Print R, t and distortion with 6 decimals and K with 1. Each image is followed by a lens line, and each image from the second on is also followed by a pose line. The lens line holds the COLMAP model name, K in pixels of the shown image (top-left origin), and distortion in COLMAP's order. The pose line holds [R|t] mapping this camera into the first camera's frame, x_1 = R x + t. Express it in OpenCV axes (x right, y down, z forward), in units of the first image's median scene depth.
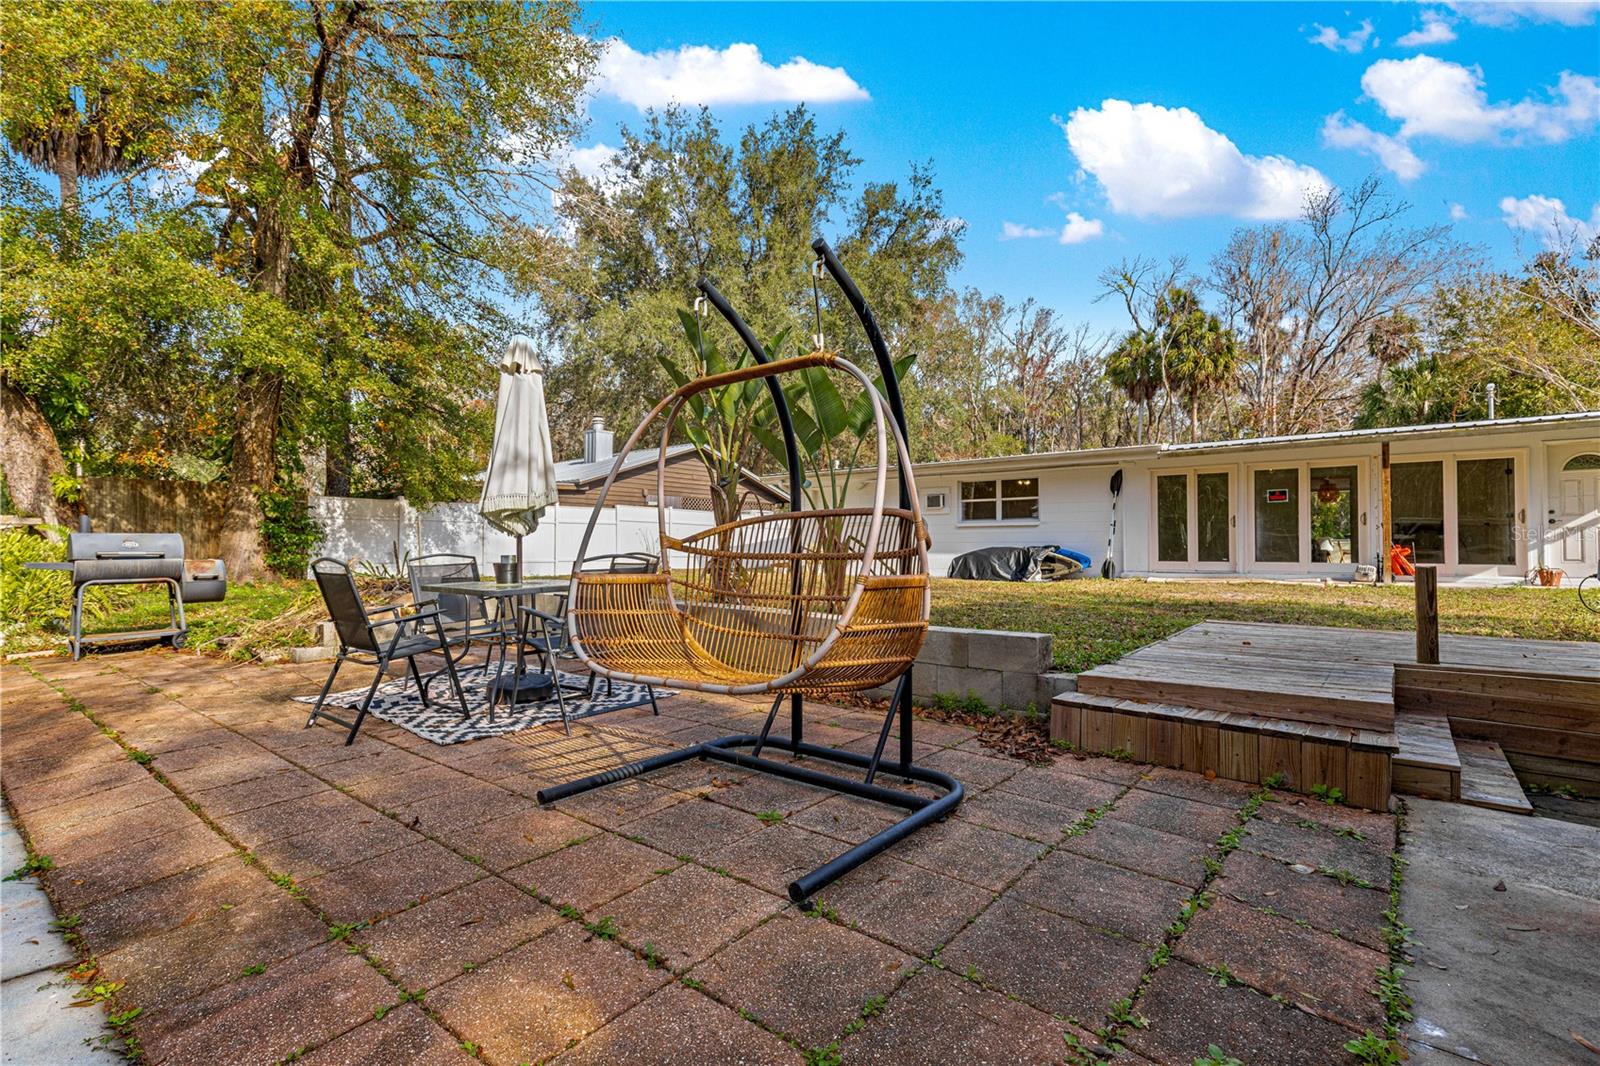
lens RADIAL K [[725.6, 0, 792.3], [0, 725.6, 536.6], [0, 0, 1]] dist [0.020850, -0.004273]
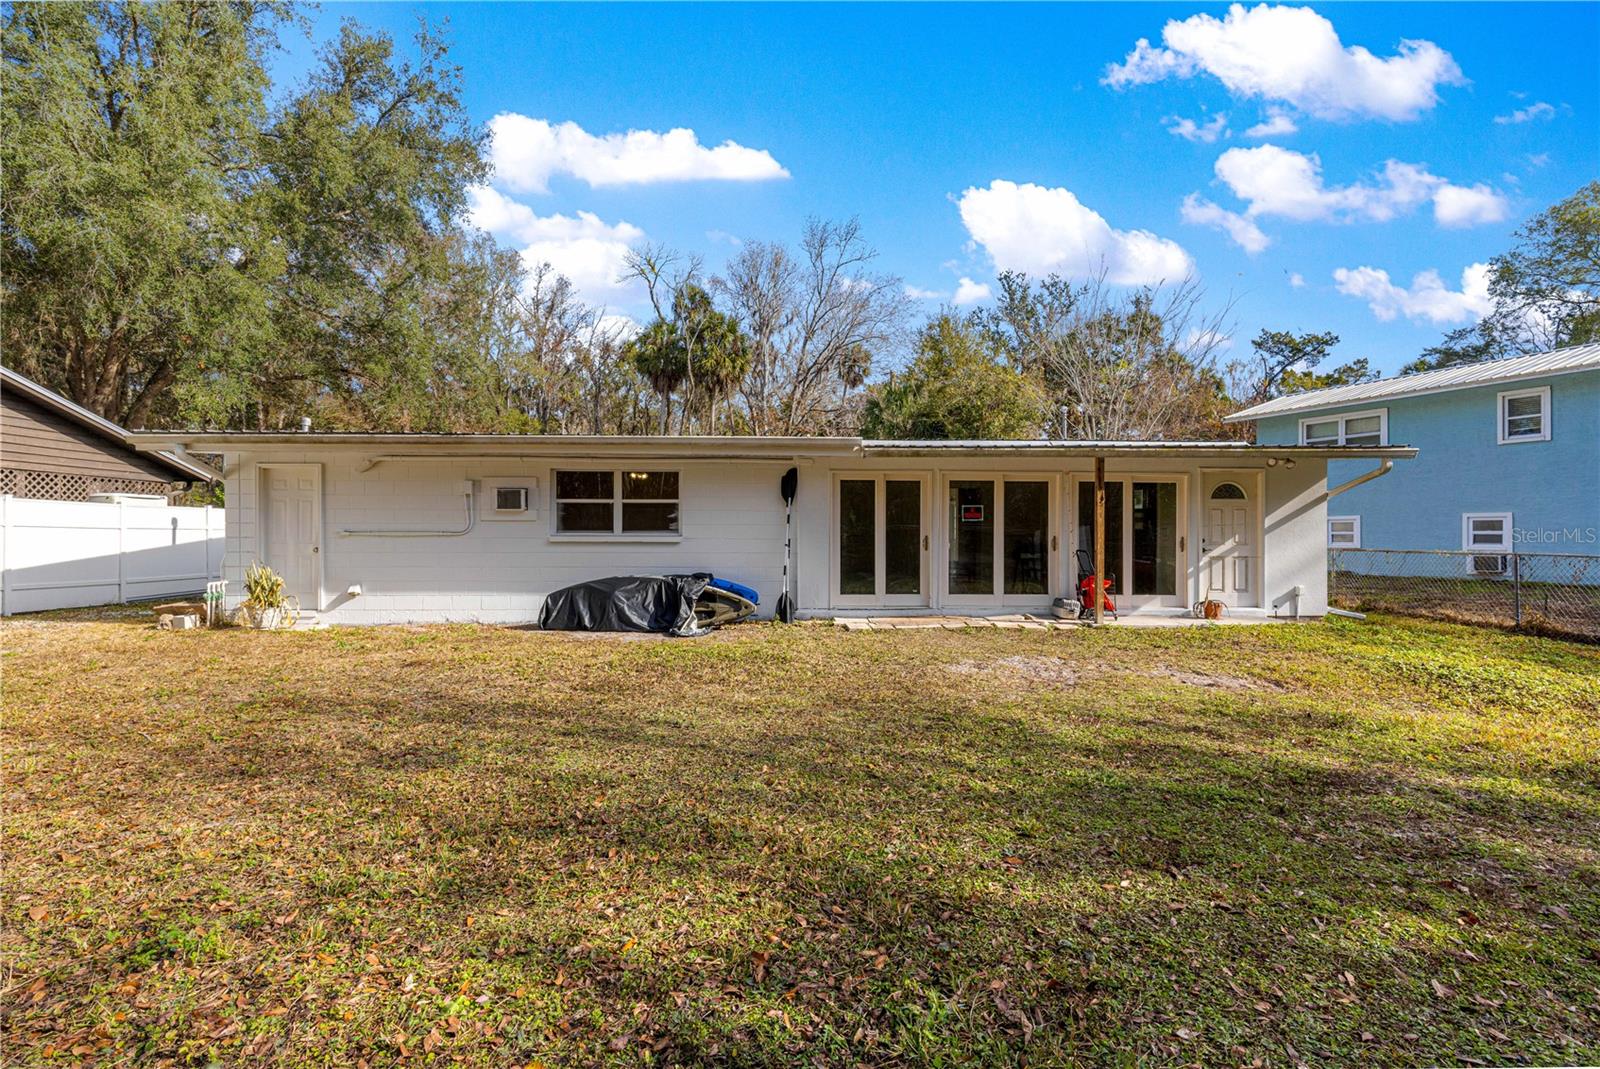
lens RADIAL K [[725.6, 0, 792.3], [0, 725.6, 538.1], [0, 0, 1]] dist [0.020850, -0.004273]
pose [[0.783130, -0.002505, 0.621853, 0.001231], [-0.012904, 0.999711, 0.020277, -0.032880], [-0.621724, -0.023904, 0.782871, 0.387687]]
